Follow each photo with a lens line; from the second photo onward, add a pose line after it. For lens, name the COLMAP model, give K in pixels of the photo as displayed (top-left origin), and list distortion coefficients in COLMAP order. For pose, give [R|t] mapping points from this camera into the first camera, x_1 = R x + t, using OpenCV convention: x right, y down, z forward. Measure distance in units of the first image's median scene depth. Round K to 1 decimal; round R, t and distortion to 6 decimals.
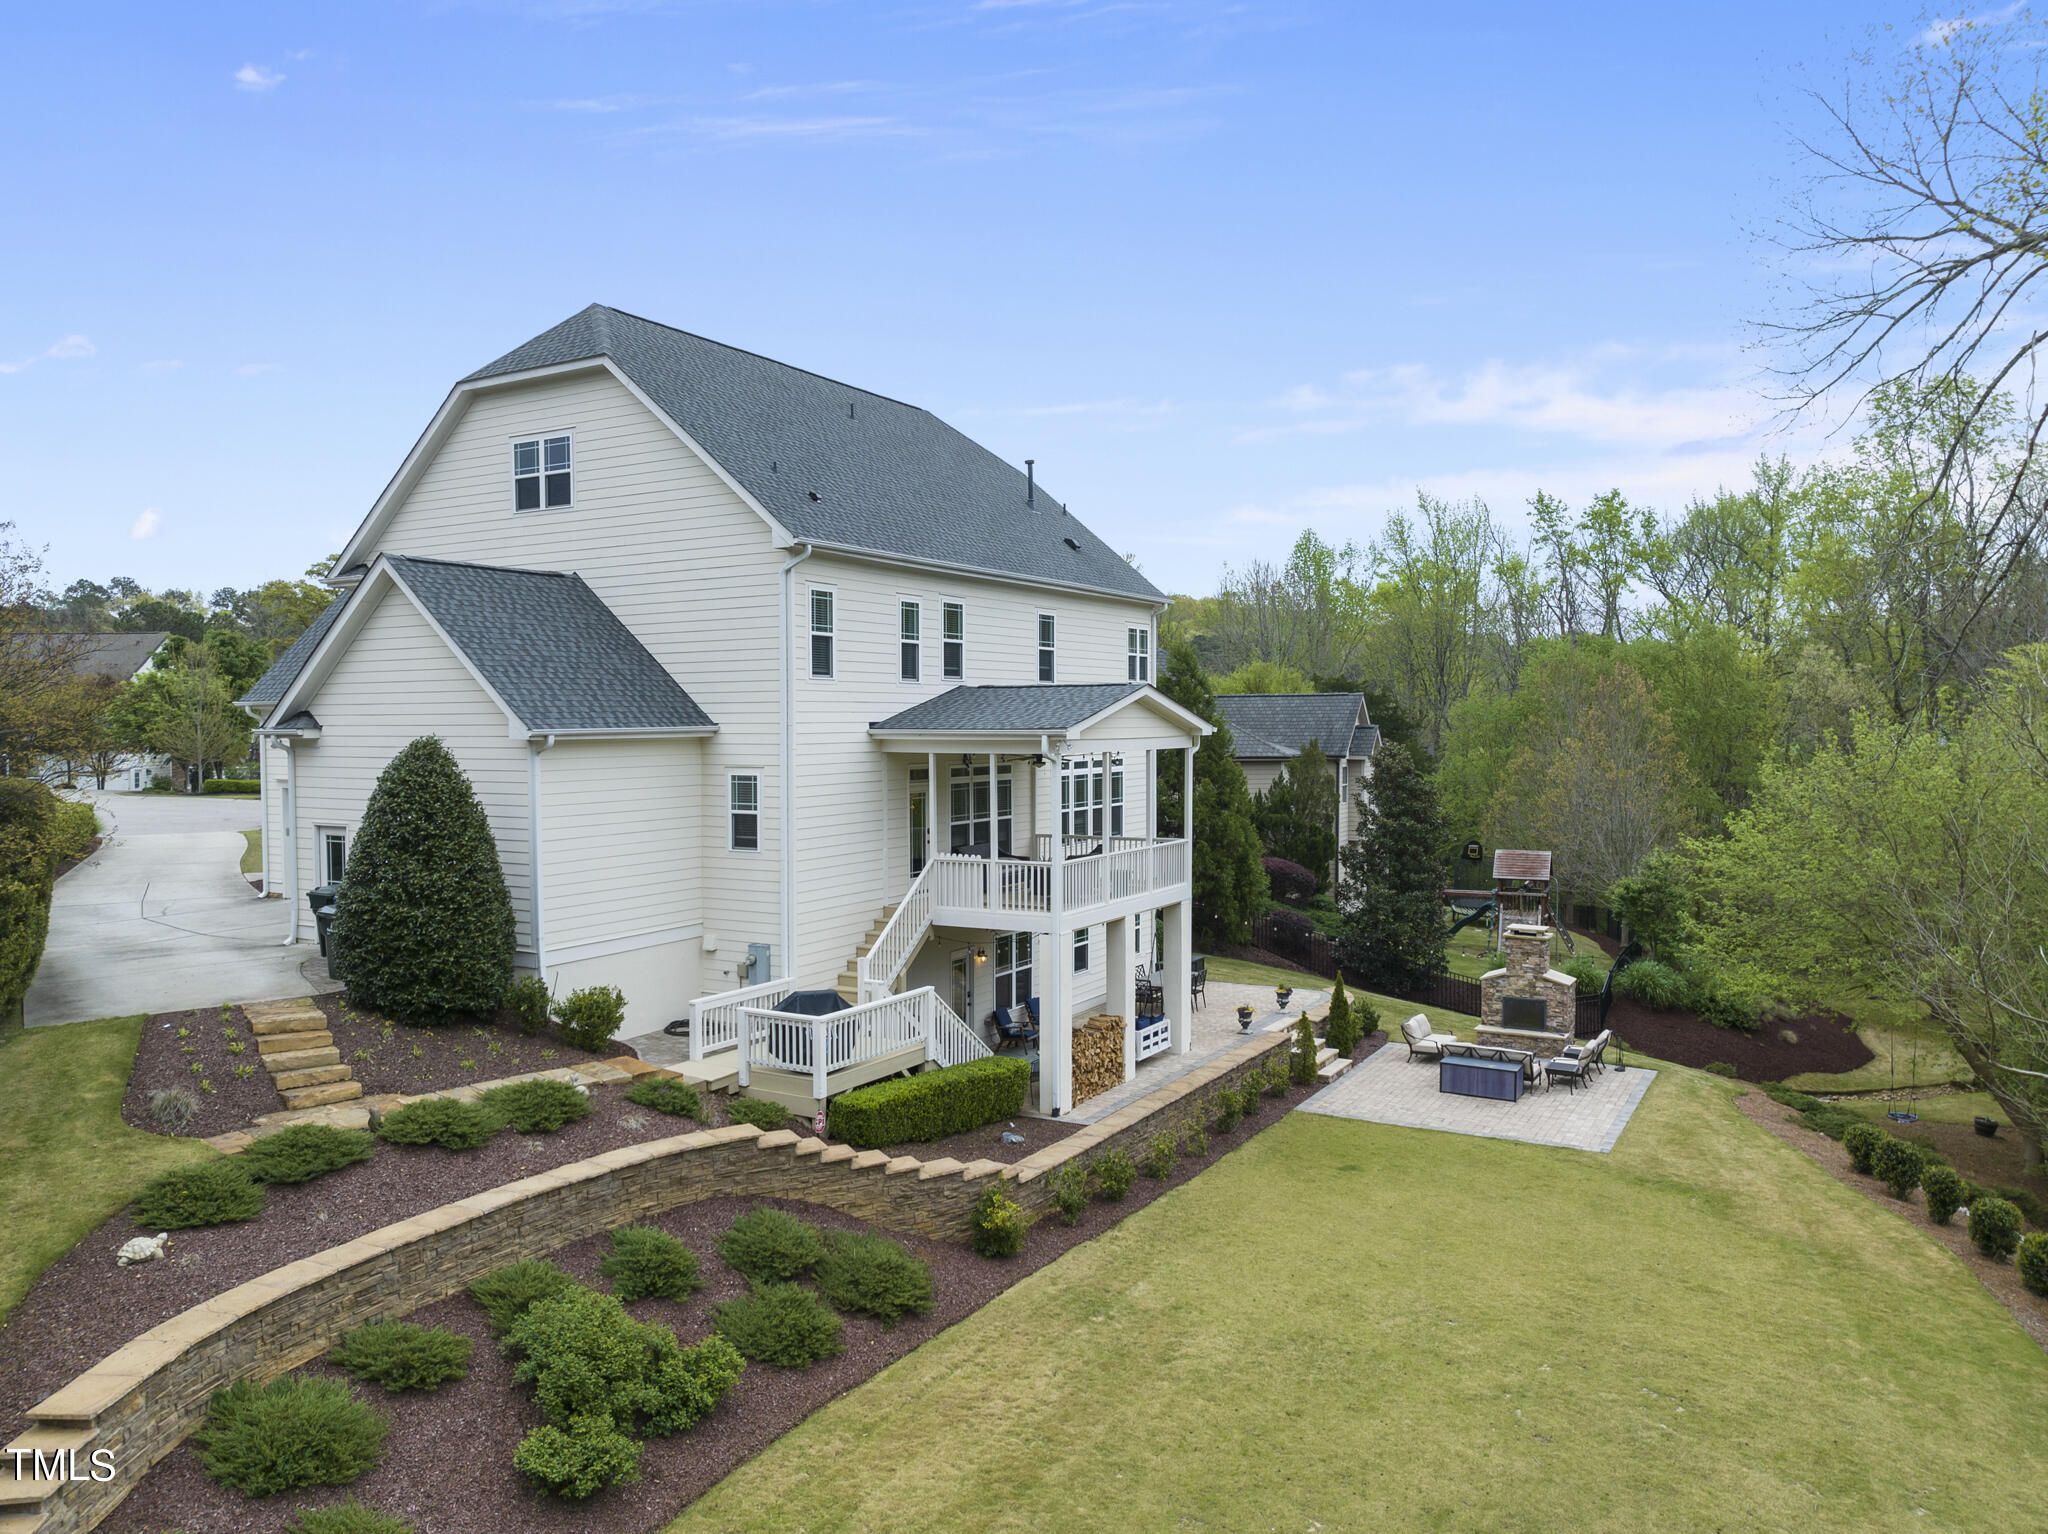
lens RADIAL K [[1466.5, 0, 1007.7], [0, 1466.5, 757.3], [0, 0, 1]] dist [-0.059676, 0.024201]
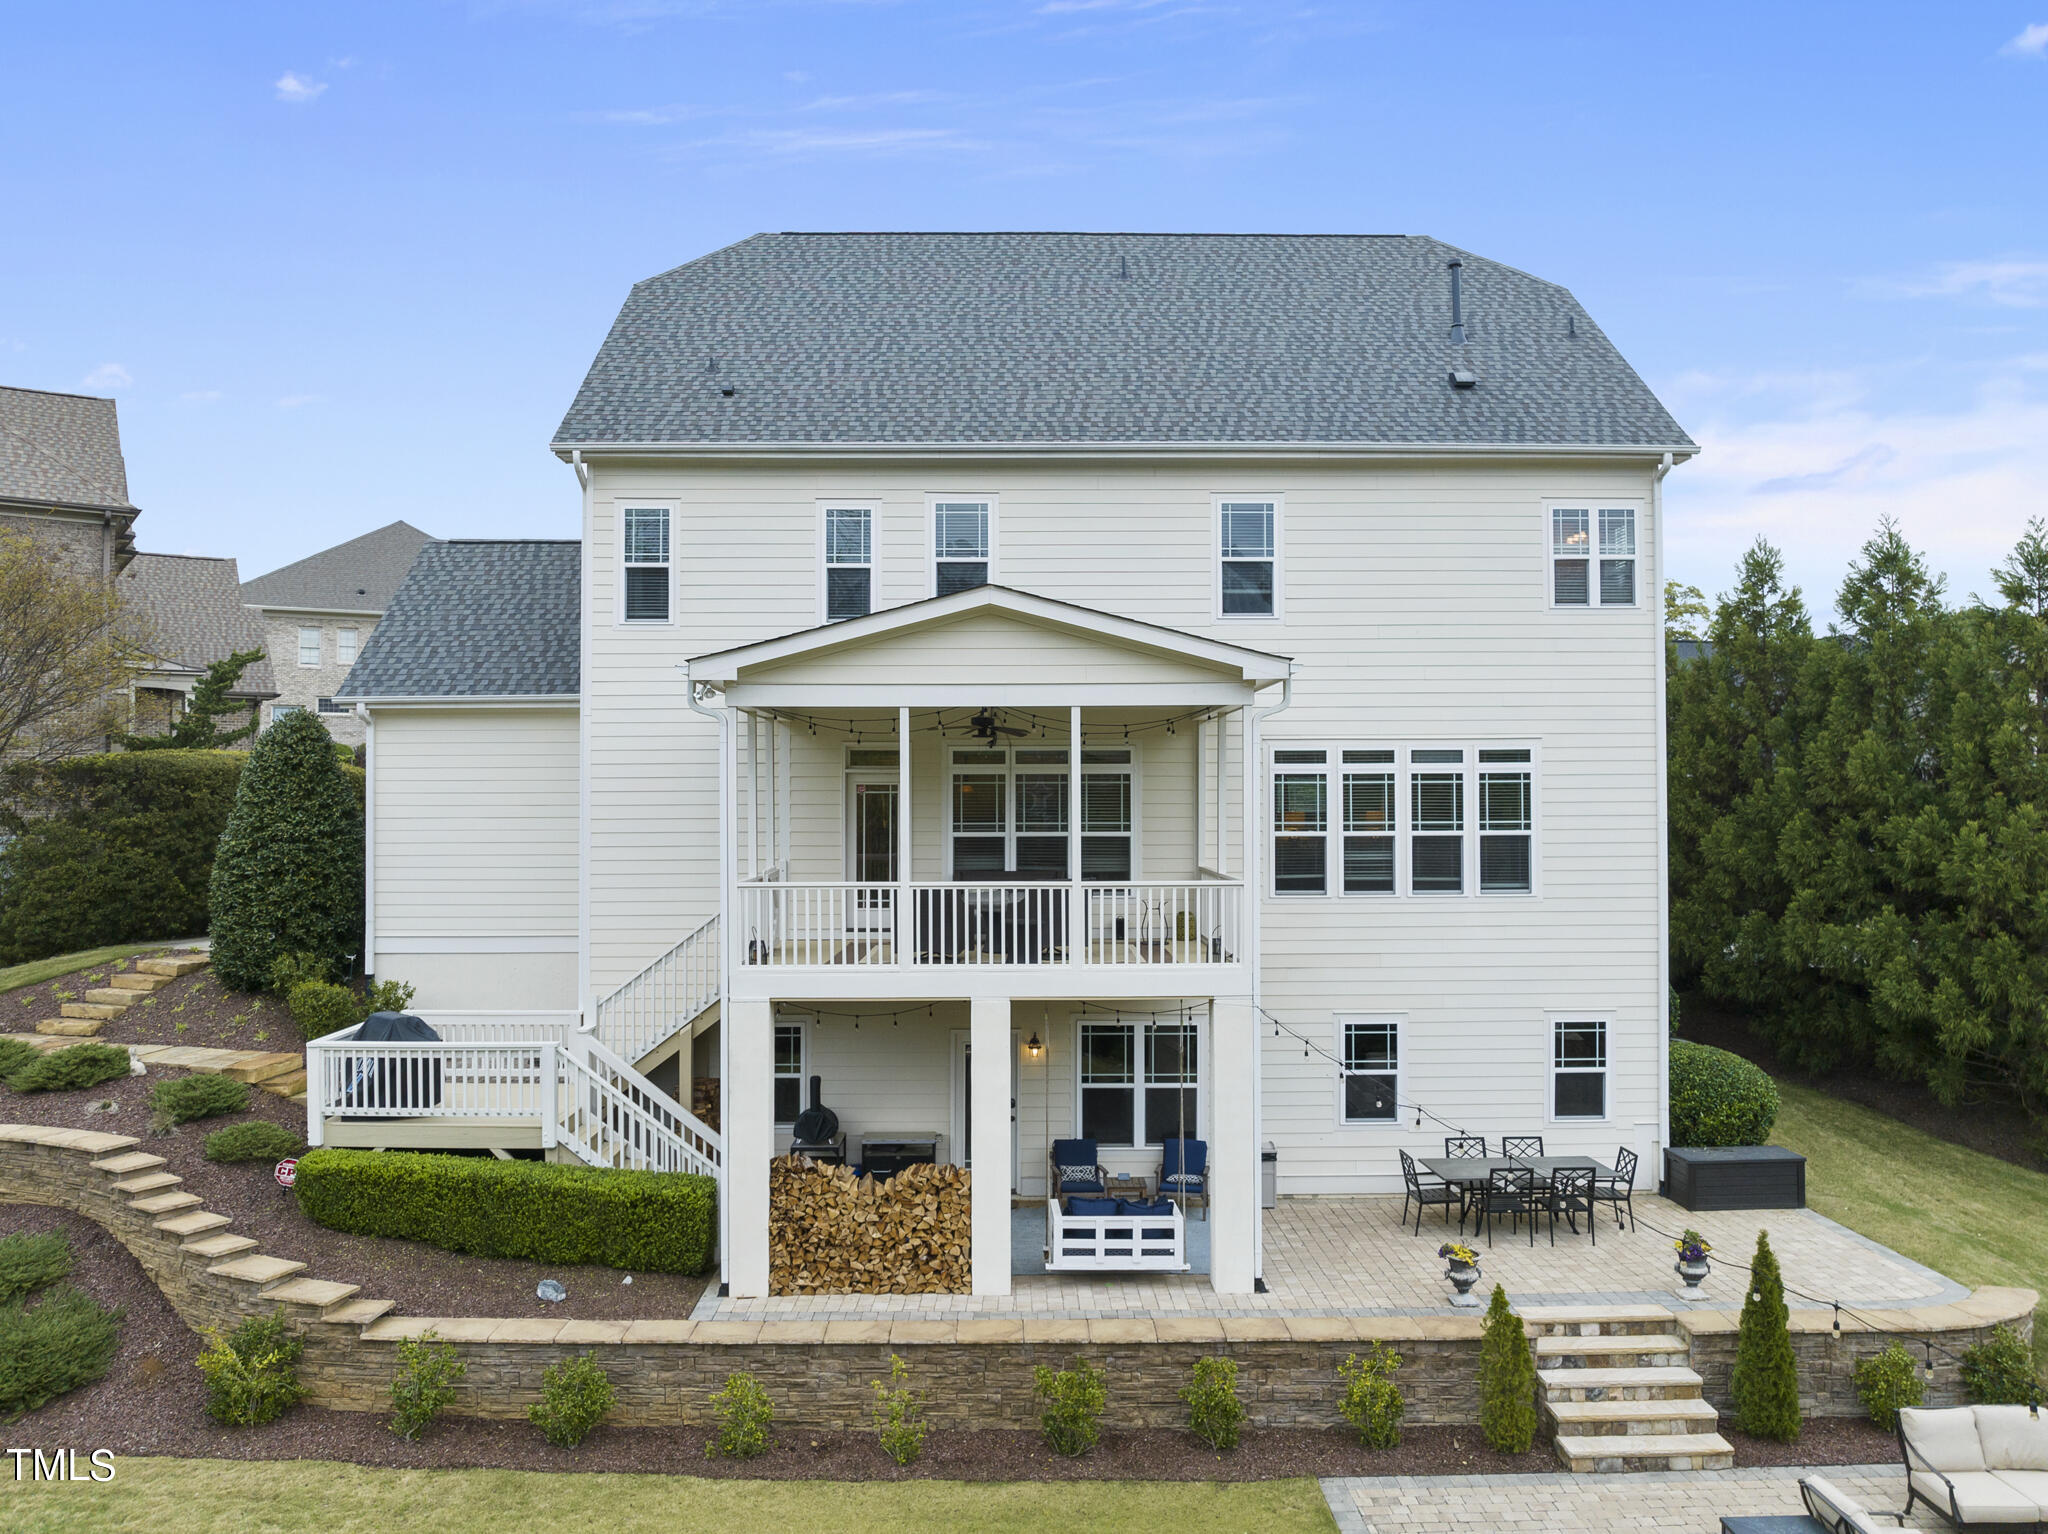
lens RADIAL K [[1466.5, 0, 1006.6], [0, 1466.5, 760.4], [0, 0, 1]] dist [-0.059676, 0.024201]
pose [[0.519717, -0.017111, -0.854167, 0.515639], [-0.022967, 0.999158, -0.033990, 0.032526], [0.854030, 0.037283, 0.518886, 0.645040]]
